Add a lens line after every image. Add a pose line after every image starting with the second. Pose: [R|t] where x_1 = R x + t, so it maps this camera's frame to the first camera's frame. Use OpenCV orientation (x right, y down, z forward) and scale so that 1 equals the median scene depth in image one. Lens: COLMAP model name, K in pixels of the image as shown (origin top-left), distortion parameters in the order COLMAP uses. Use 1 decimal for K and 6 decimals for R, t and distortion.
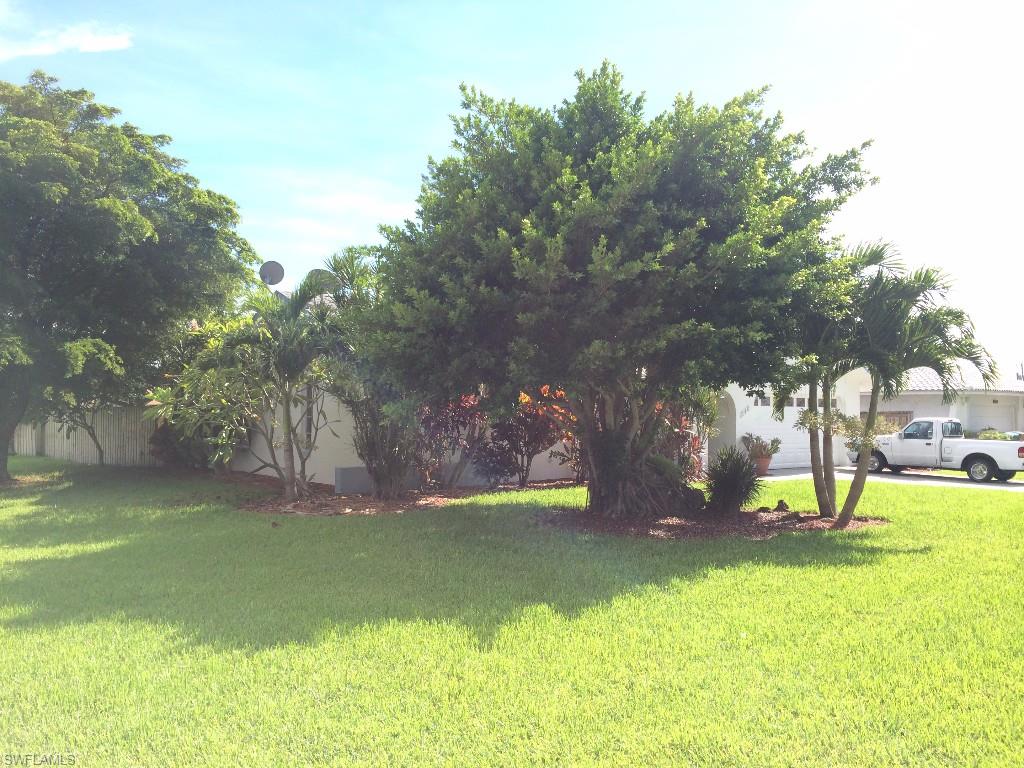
lens RADIAL K [[880.2, 0, 511.3], [0, 880.2, 380.7], [0, 0, 1]] dist [0.074874, -0.100737]
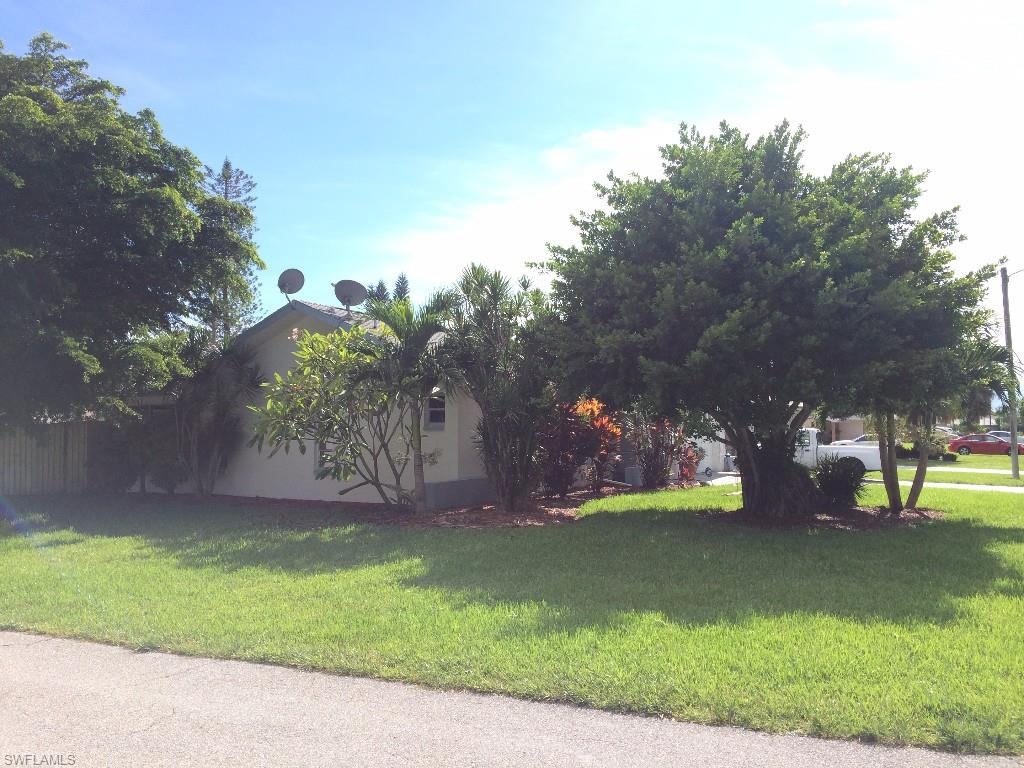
lens RADIAL K [[880.2, 0, 505.5], [0, 880.2, 387.9], [0, 0, 1]] dist [0.074874, -0.100737]
pose [[0.934348, 0.009740, 0.356230, -0.583796], [-0.005545, 0.999903, -0.012796, 0.005577], [-0.356320, 0.009980, 0.934311, 0.053303]]
